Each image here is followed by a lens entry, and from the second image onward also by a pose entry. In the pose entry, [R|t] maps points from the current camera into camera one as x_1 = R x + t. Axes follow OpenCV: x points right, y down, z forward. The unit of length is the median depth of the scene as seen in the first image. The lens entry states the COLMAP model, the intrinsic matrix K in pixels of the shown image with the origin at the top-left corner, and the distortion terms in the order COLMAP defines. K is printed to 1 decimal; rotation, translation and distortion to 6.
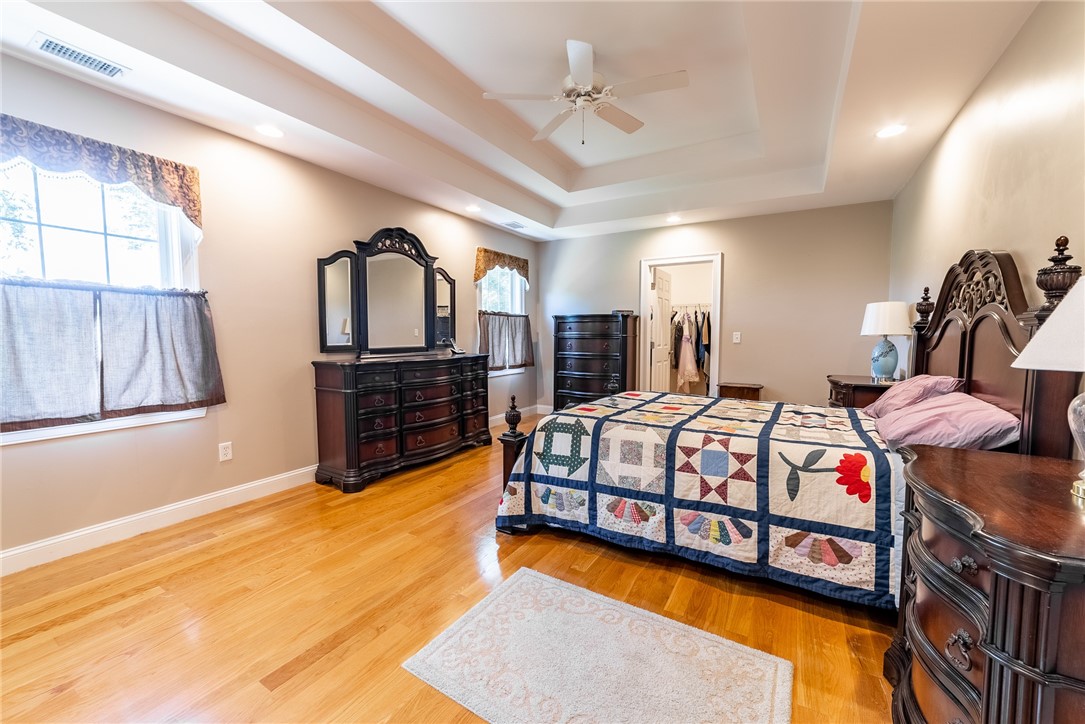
lens RADIAL K [[420.1, 0, 543.7], [0, 420.1, 363.2], [0, 0, 1]] dist [-0.025291, 0.009632]
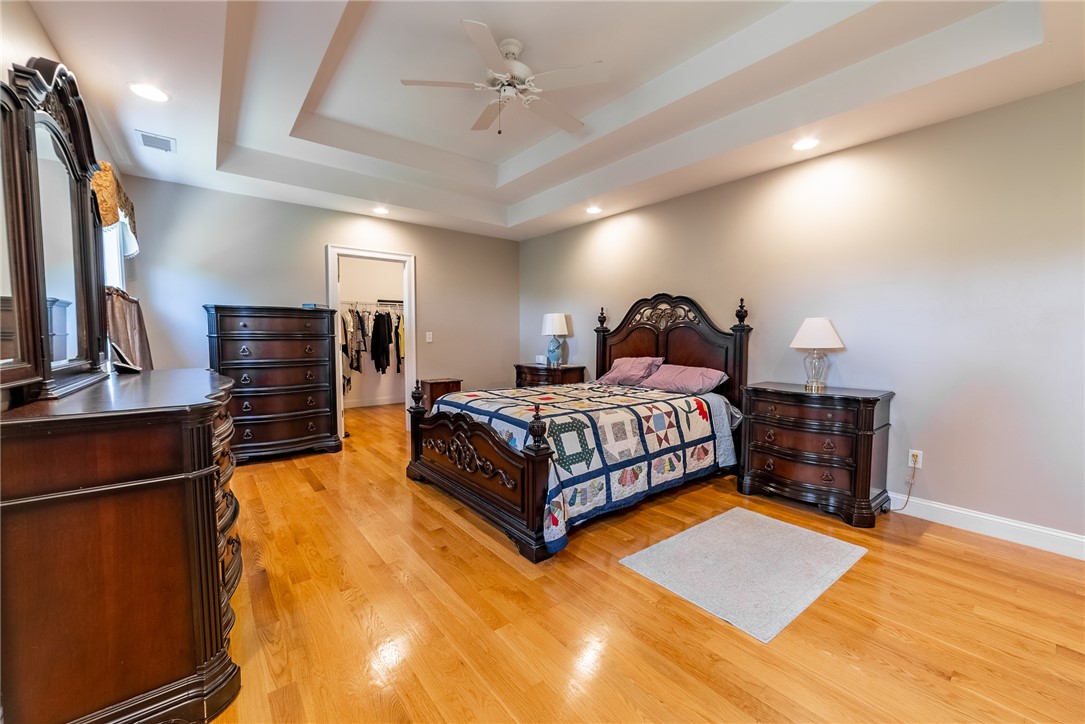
lens RADIAL K [[420.1, 0, 543.7], [0, 420.1, 363.2], [0, 0, 1]] dist [-0.025291, 0.009632]
pose [[0.362557, -0.061096, 0.929957, -1.066931], [0.059255, 0.997341, 0.042422, -0.055086], [-0.930076, 0.039724, 0.365213, 0.795327]]
